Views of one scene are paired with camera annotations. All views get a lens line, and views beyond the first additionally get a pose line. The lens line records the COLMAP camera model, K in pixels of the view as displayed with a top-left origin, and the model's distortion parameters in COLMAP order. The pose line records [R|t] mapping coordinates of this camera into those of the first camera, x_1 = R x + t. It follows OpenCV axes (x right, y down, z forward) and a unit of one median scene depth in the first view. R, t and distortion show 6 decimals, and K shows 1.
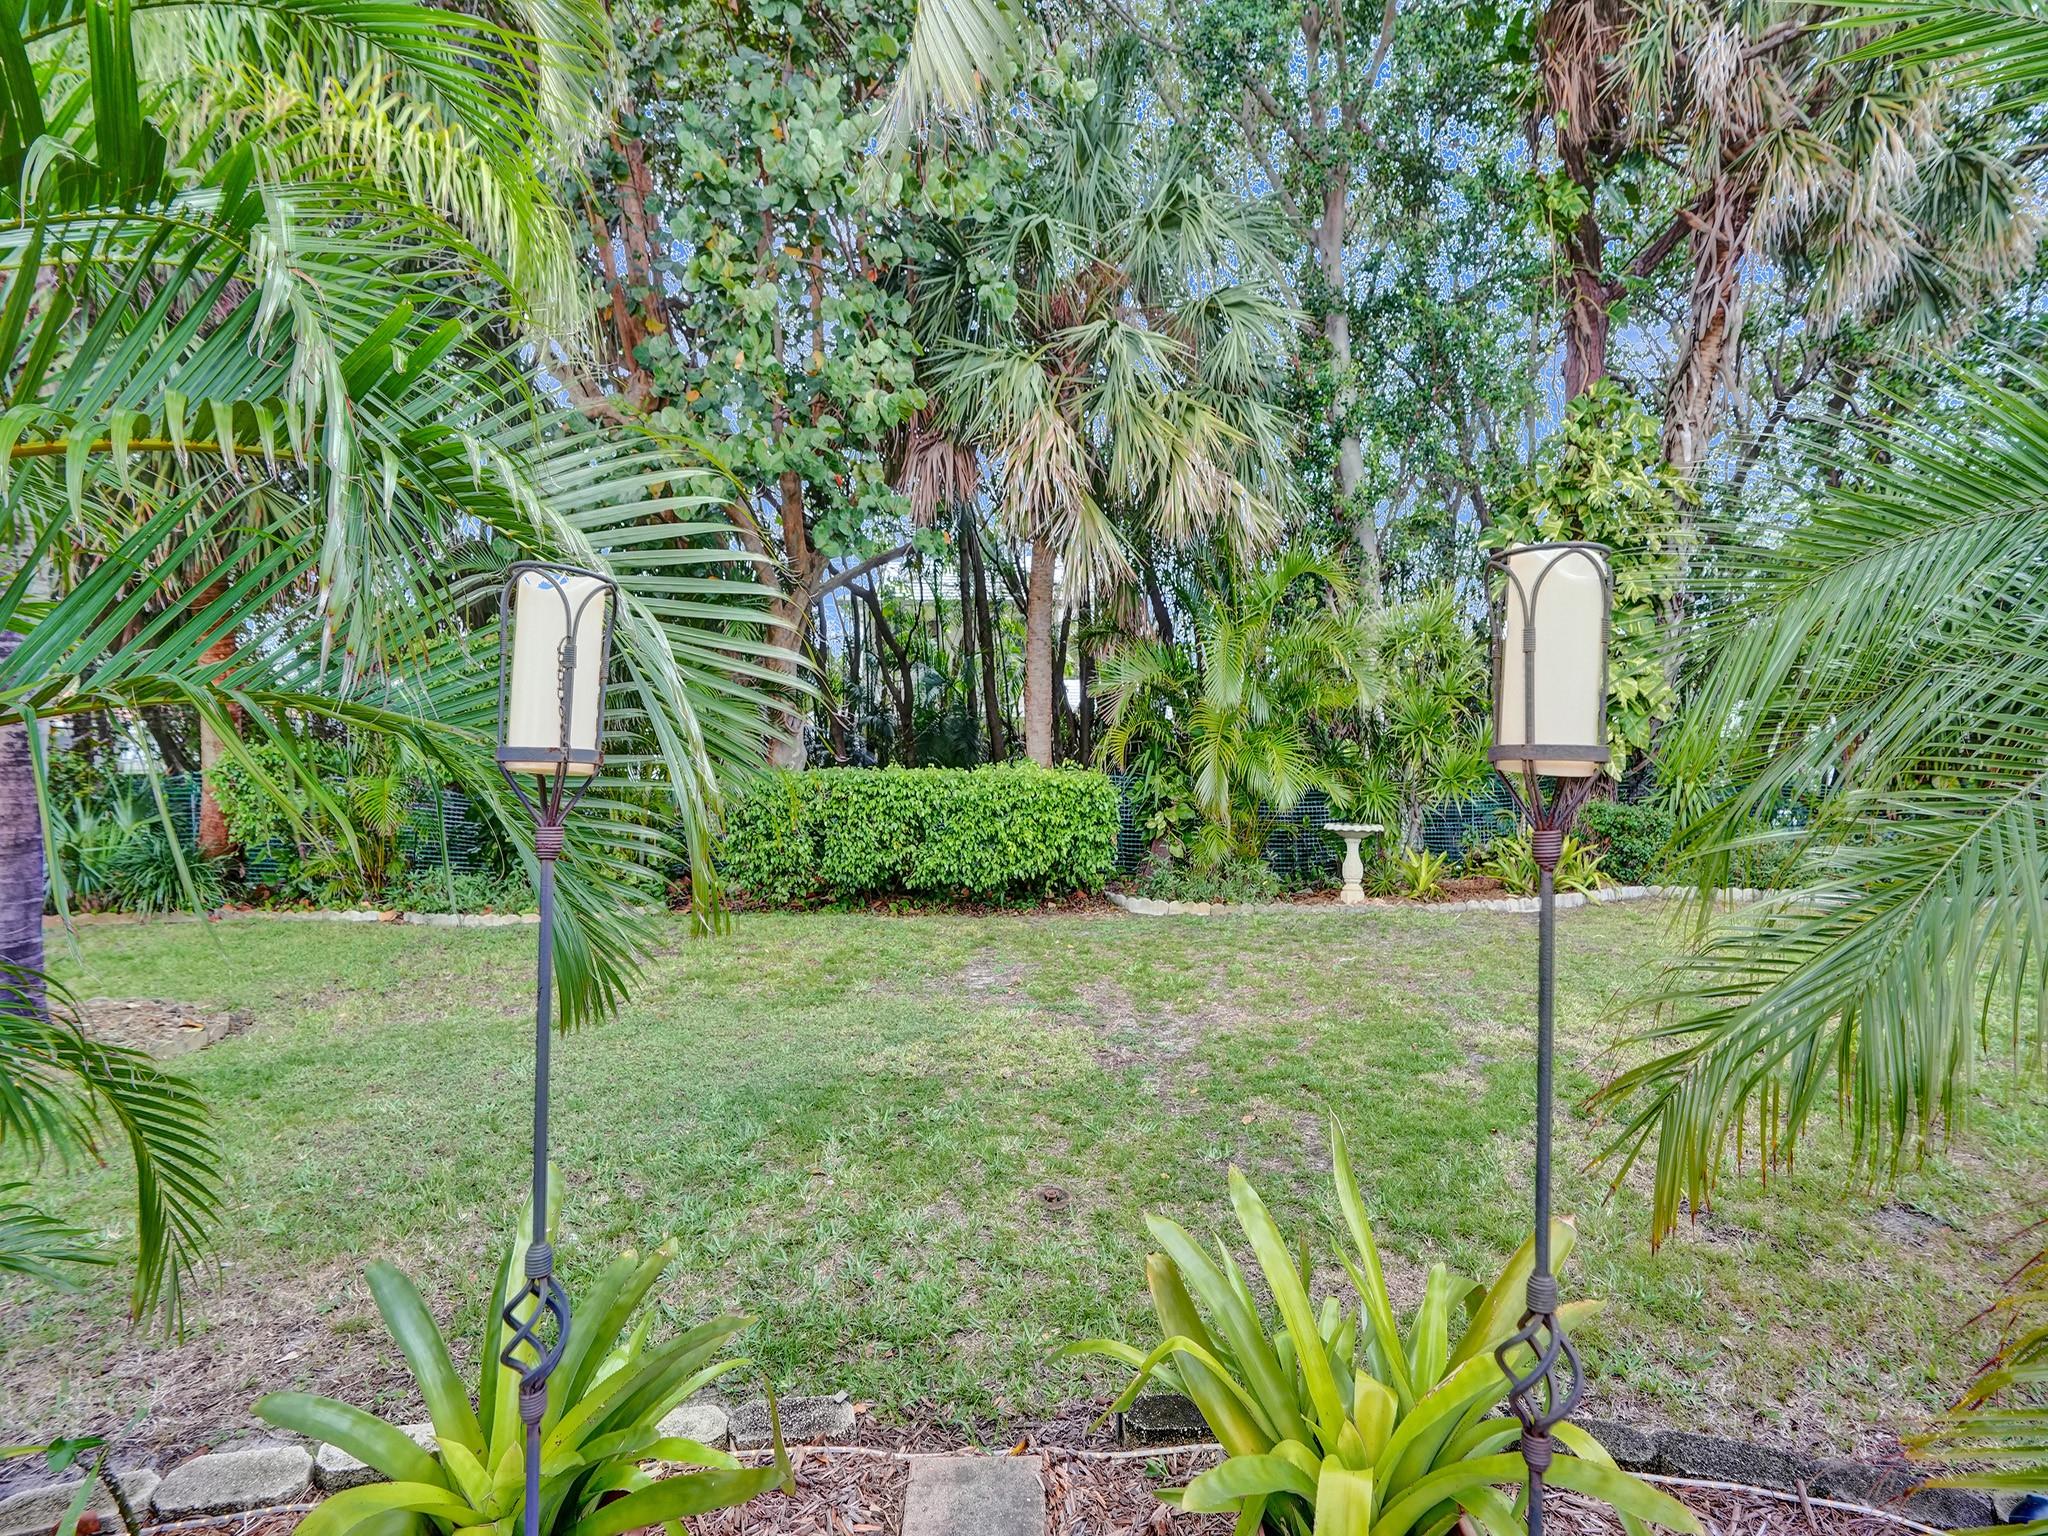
lens RADIAL K [[989.5, 0, 1024.0], [0, 989.5, 768.0], [0, 0, 1]] dist [-0.078241, 0.034075]
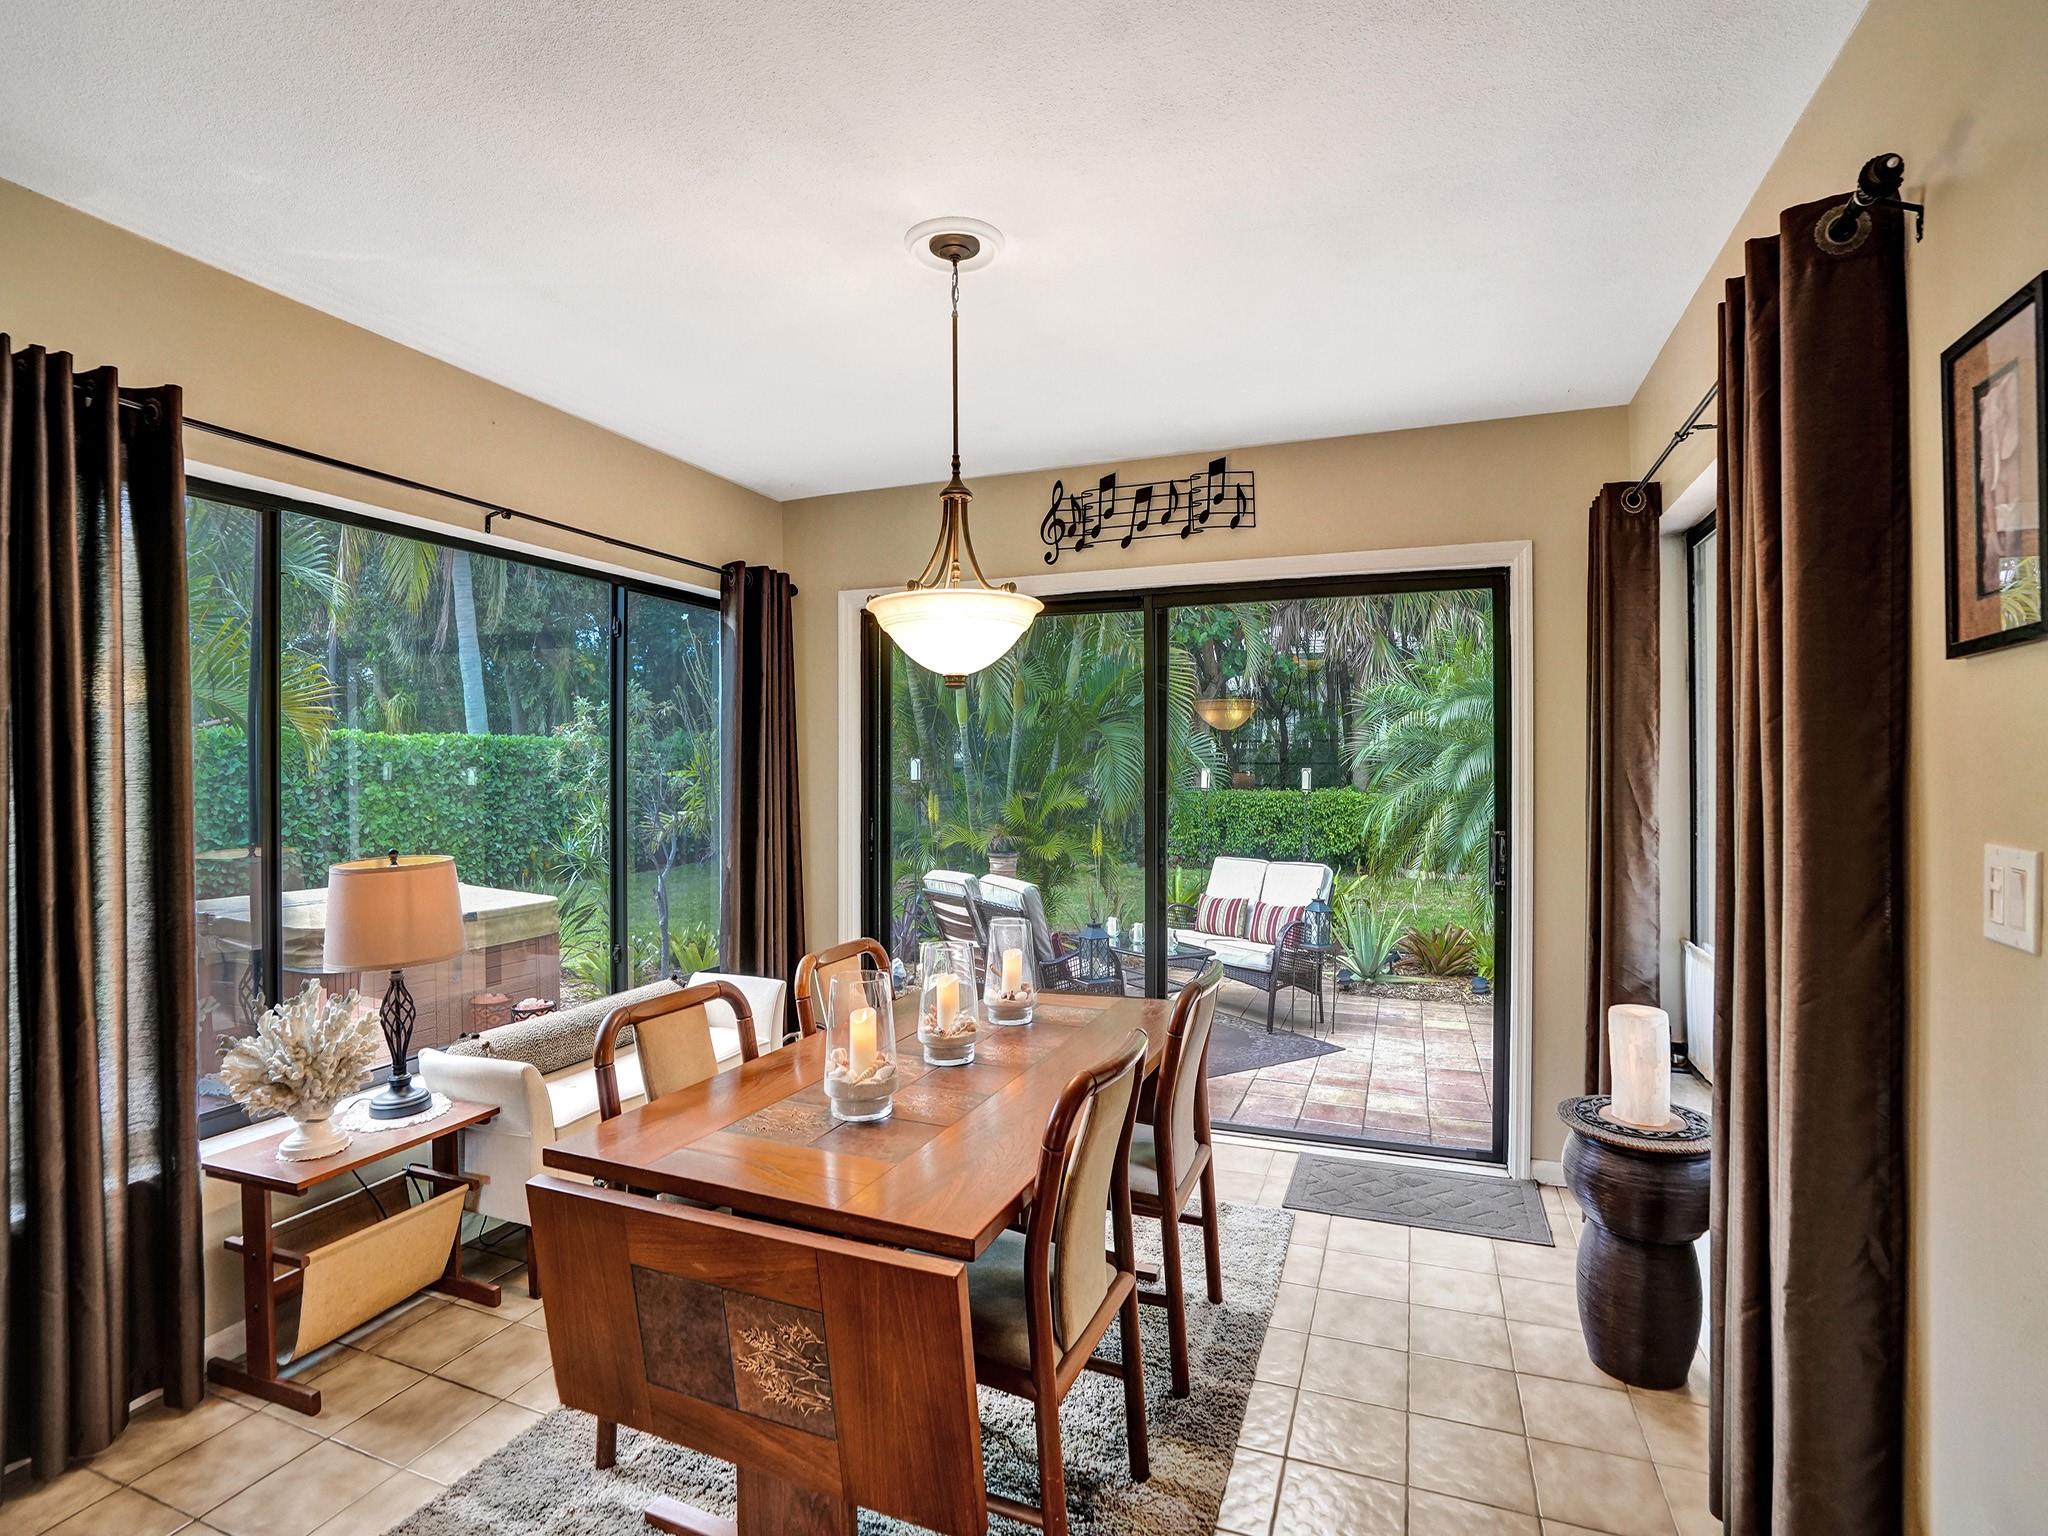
lens RADIAL K [[976.9, 0, 1026.3], [0, 976.9, 763.5], [0, 0, 1]] dist [-0.073707, 0.032281]
pose [[0.922865, 0.001544, -0.385121, 0.147600], [-0.012266, 0.999602, -0.025386, 0.001437], [0.384929, 0.028151, 0.922517, -0.794325]]
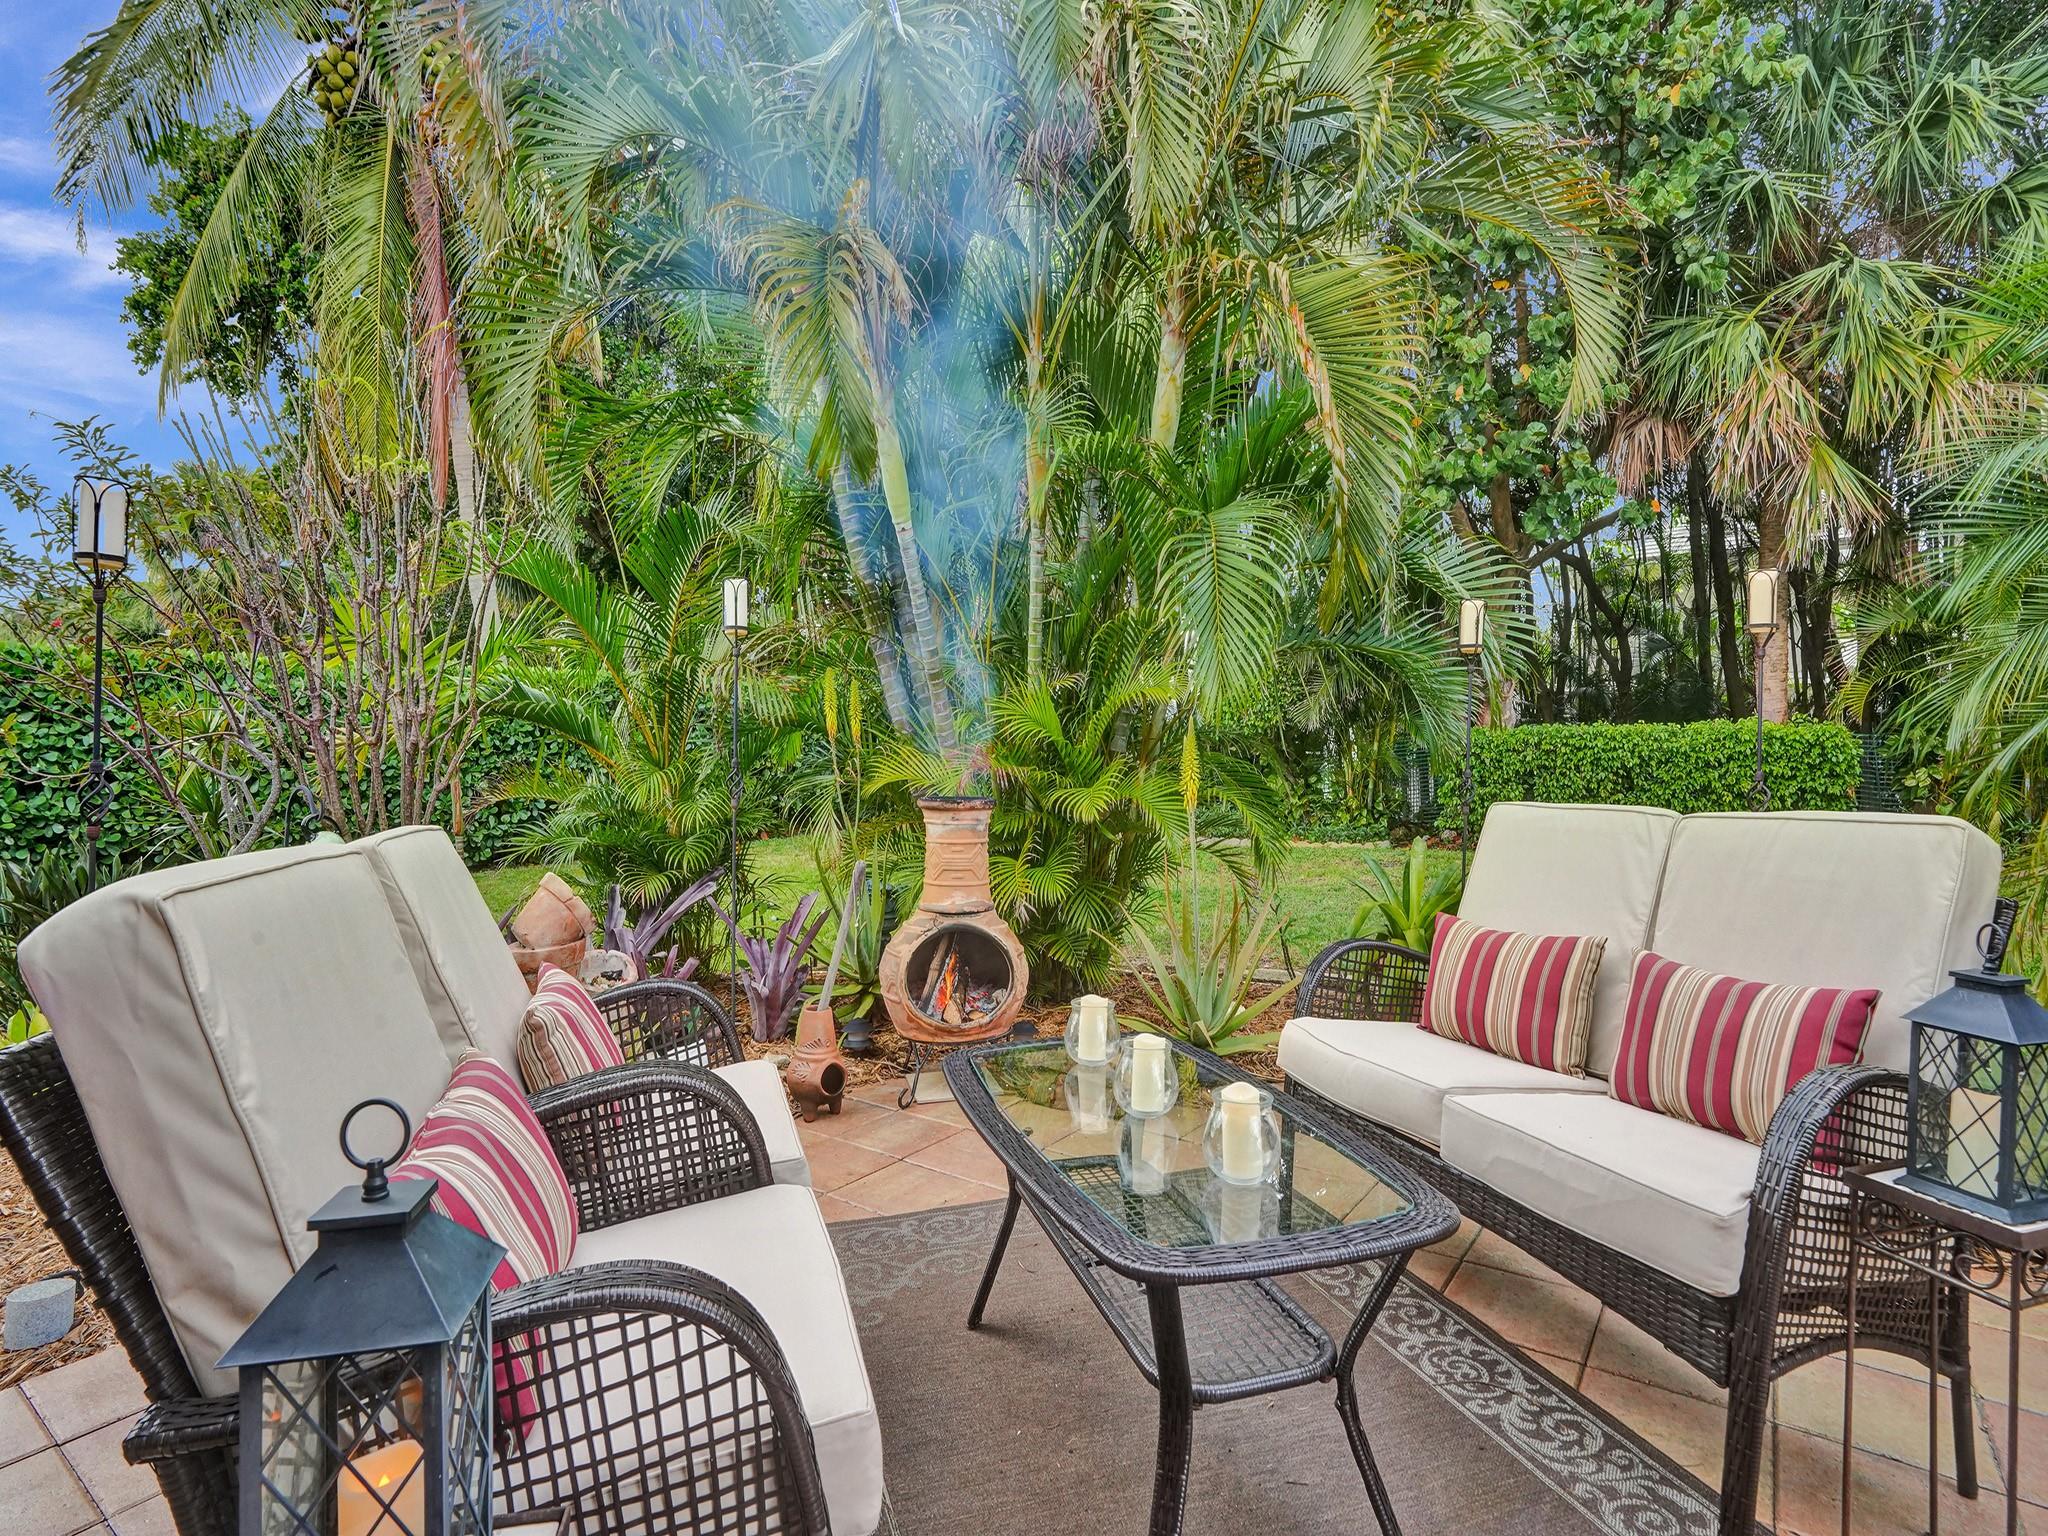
lens RADIAL K [[1083.2, 0, 1024.0], [0, 1083.2, 768.0], [0, 0, 1]] dist [-0.036989, 0.019541]
pose [[0.803321, 0.002714, -0.595540, 0.062245], [0.000632, 0.999985, 0.005410, 0.042237], [0.595546, -0.004723, 0.803308, -0.337634]]
